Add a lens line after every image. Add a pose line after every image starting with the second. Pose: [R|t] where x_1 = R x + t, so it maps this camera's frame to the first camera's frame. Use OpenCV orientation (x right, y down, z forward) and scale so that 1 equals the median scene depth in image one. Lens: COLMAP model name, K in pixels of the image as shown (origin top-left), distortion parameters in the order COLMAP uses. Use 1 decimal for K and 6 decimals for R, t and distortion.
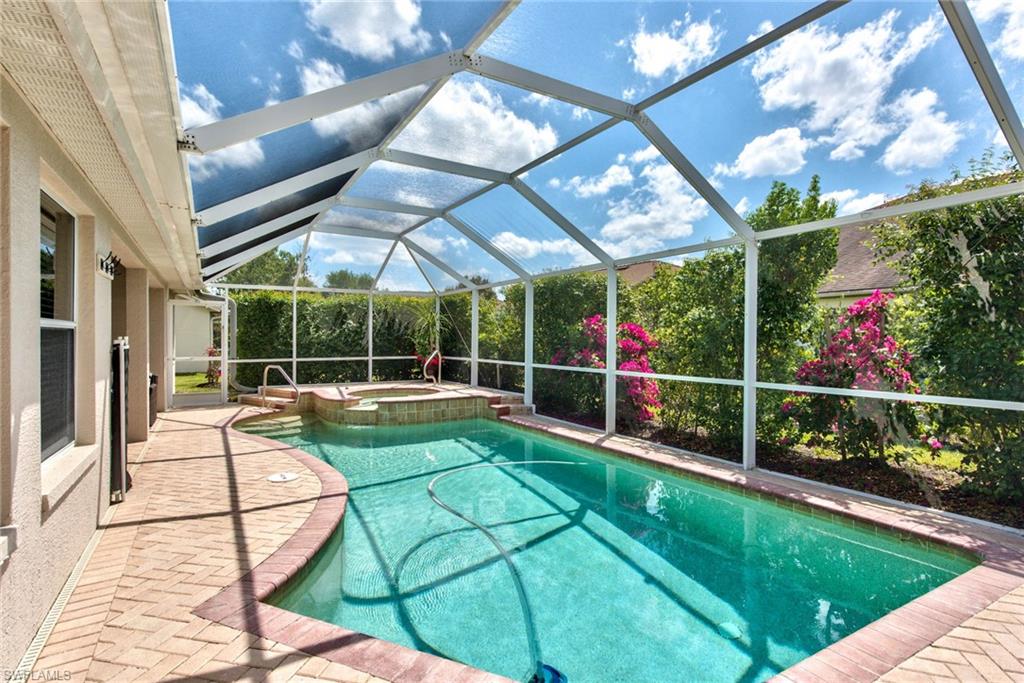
lens RADIAL K [[508.8, 0, 512.0], [0, 508.8, 341.5], [0, 0, 1]] dist [-0.001508, -0.000122]
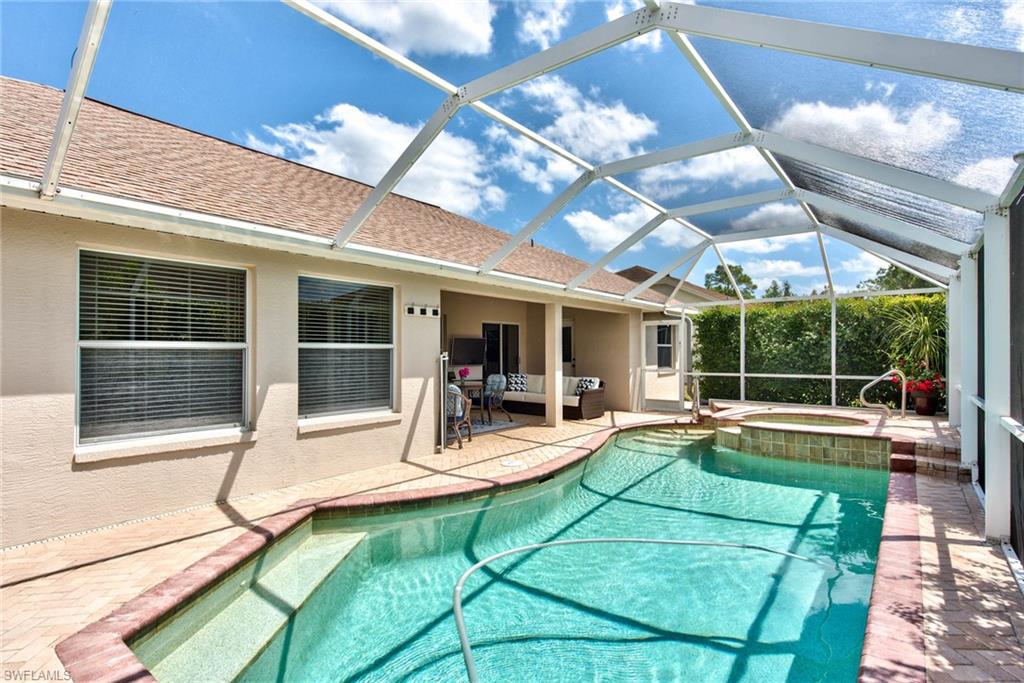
lens RADIAL K [[508.8, 0, 512.0], [0, 508.8, 341.5], [0, 0, 1]] dist [-0.001508, -0.000122]
pose [[0.360611, -0.020887, -0.932483, 0.408351], [-0.005752, 0.999680, -0.024616, -0.001403], [0.932699, 0.014241, 0.360375, 0.303141]]
